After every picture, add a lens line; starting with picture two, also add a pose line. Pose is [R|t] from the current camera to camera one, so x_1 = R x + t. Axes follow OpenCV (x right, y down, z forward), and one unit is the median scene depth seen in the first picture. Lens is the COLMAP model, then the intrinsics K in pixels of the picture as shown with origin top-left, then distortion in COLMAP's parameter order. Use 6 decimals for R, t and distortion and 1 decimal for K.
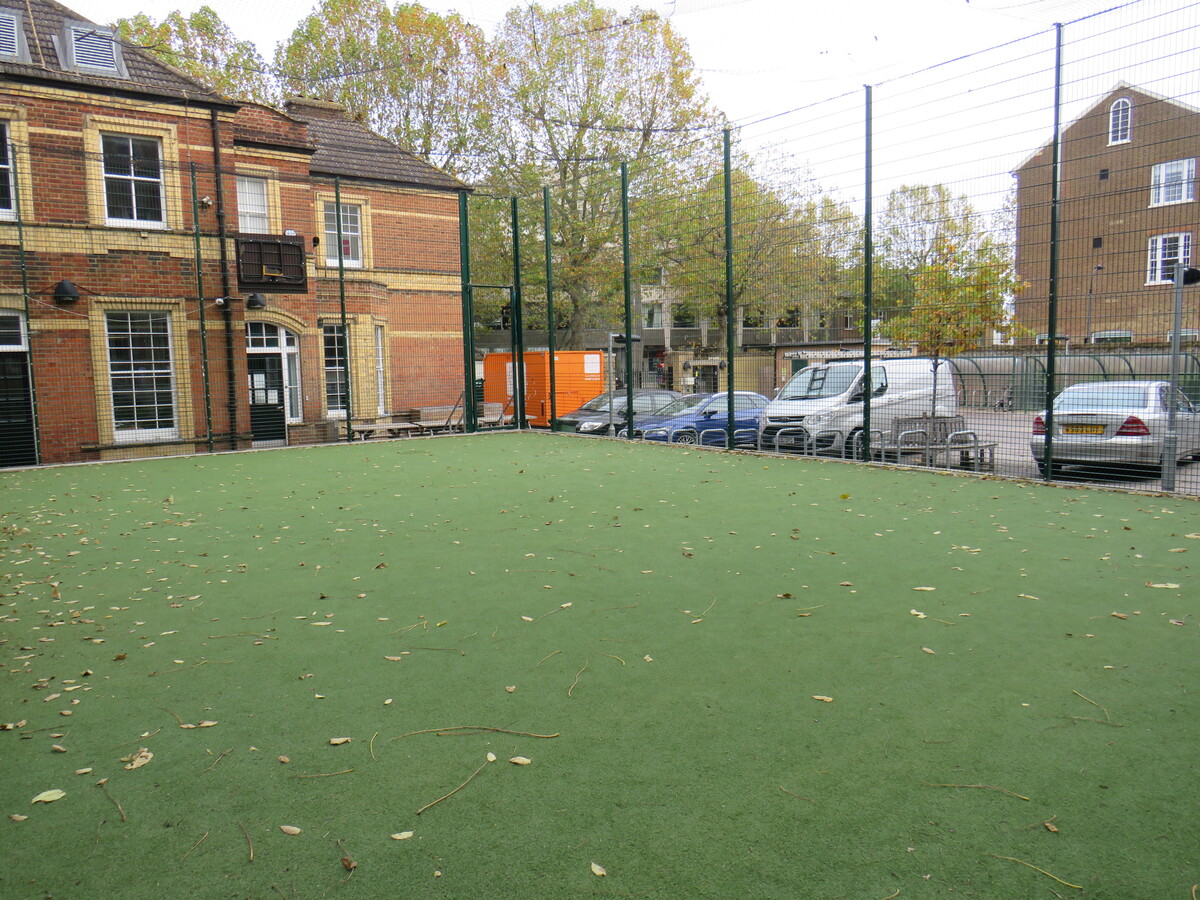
lens RADIAL K [[854.5, 0, 600.0], [0, 854.5, 450.0], [0, 0, 1]] dist [-0.015074, -0.007641]
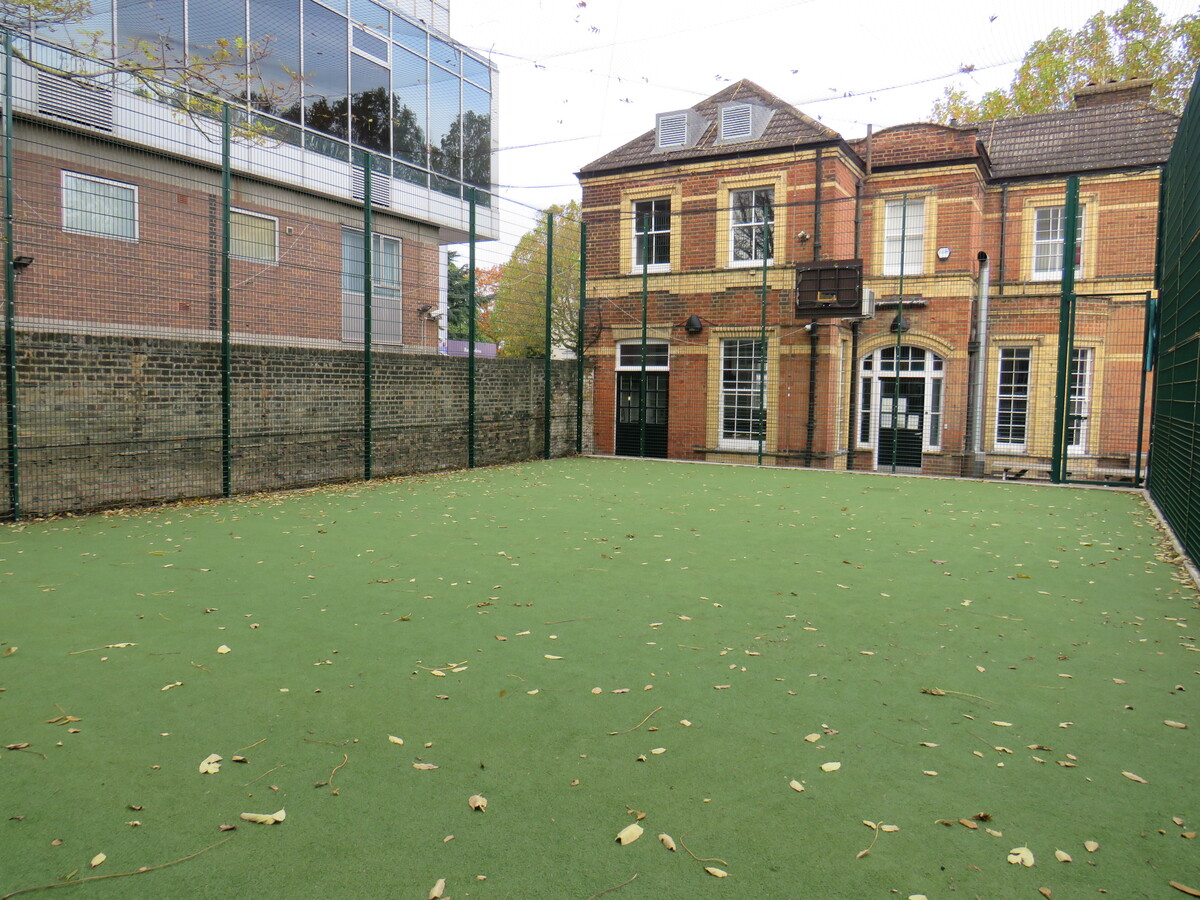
lens RADIAL K [[878.7, 0, 600.0], [0, 878.7, 450.0], [0, 0, 1]] dist [-0.002596, 0.000657]
pose [[0.392618, 0.094554, -0.914828, 0.493480], [-0.121664, 0.991299, 0.050243, -0.047605], [0.911619, 0.091576, 0.400705, 0.347902]]
